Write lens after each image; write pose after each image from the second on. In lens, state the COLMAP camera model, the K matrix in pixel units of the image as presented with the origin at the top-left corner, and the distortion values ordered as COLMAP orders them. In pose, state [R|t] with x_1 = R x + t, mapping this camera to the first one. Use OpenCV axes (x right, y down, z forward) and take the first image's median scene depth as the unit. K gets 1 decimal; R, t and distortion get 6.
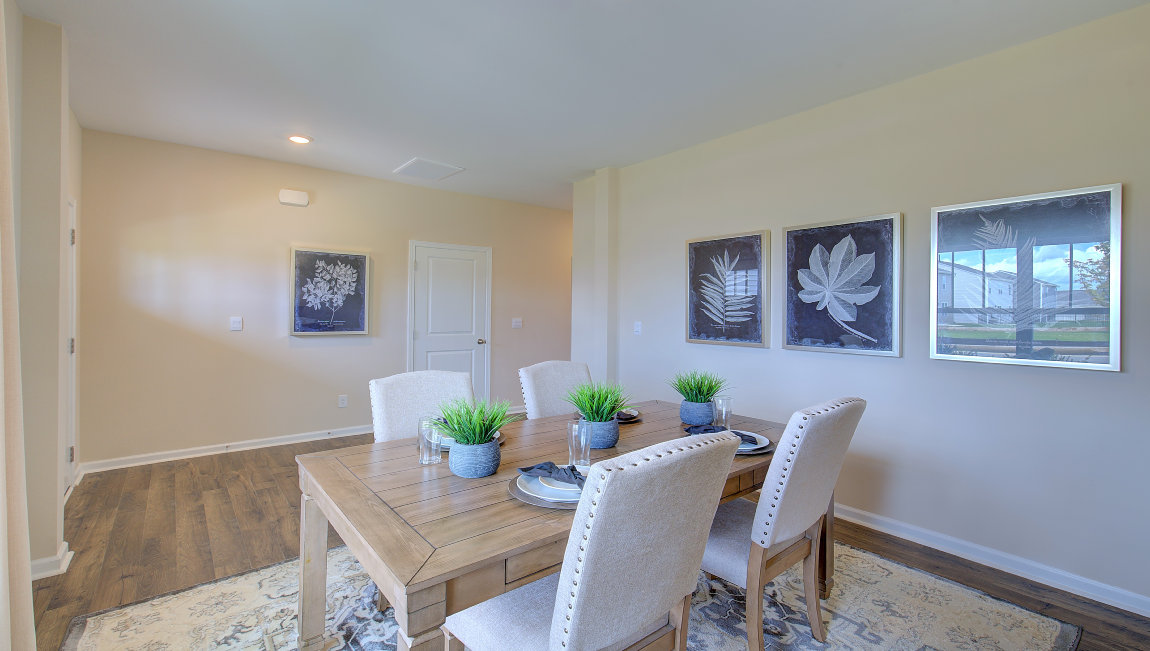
lens RADIAL K [[512.4, 0, 590.1], [0, 512.4, 304.1], [0, 0, 1]] dist [-0.001018, -0.000003]
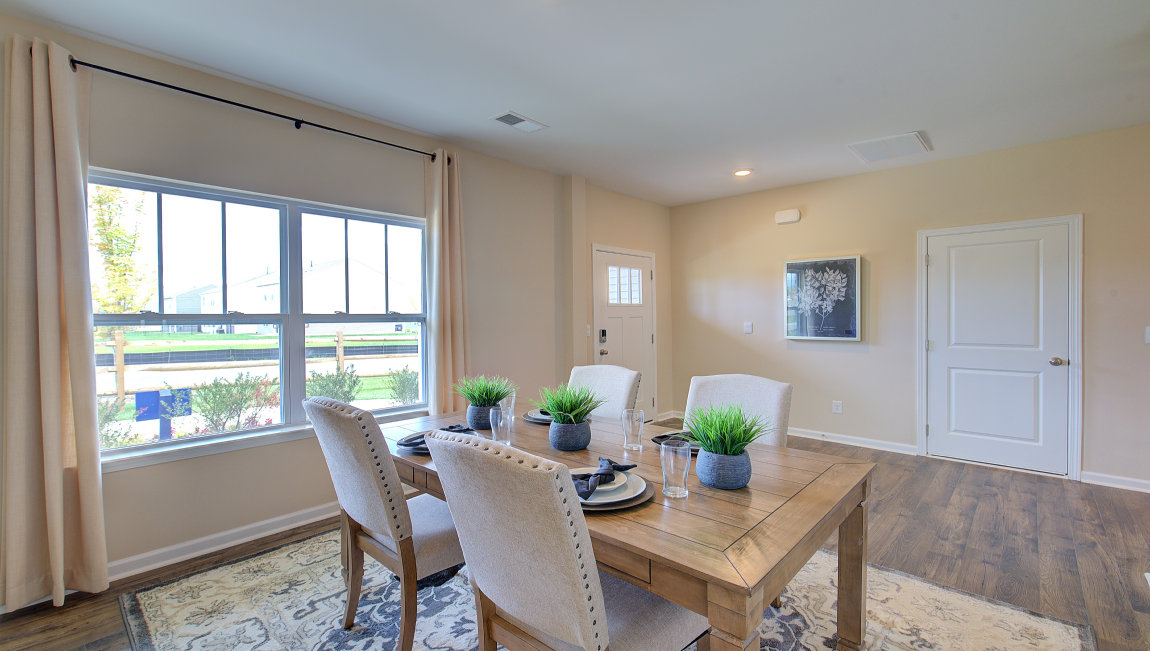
lens RADIAL K [[495.4, 0, 564.9], [0, 495.4, 317.2], [0, 0, 1]] dist [0.001781, 0.000479]
pose [[0.116480, -0.009569, -0.993147, 0.429294], [0.016368, 0.999836, -0.007714, 0.013153], [0.993058, -0.015357, 0.116617, 0.375579]]
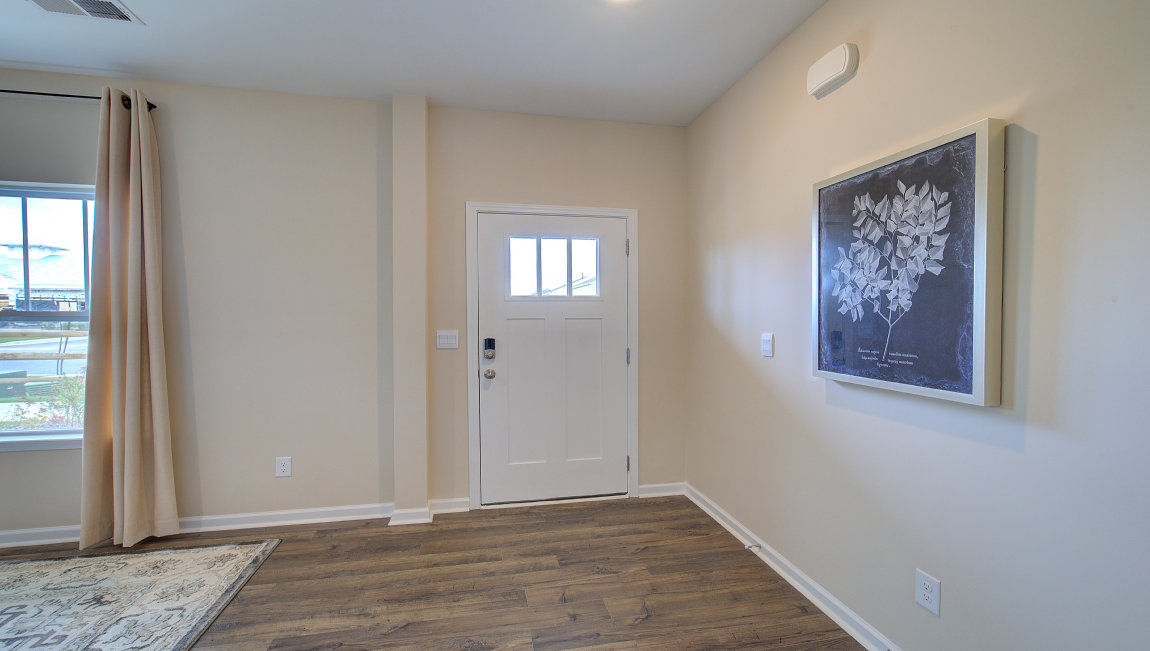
lens RADIAL K [[476.3, 0, 581.1], [0, 476.3, 323.2], [0, 0, 1]] dist [0.011006, -0.000823]
pose [[-0.469034, 0.004689, -0.883168, -0.100738], [0.004586, 0.999985, 0.002874, 0.010727], [0.883168, -0.002702, -0.469048, 0.977806]]
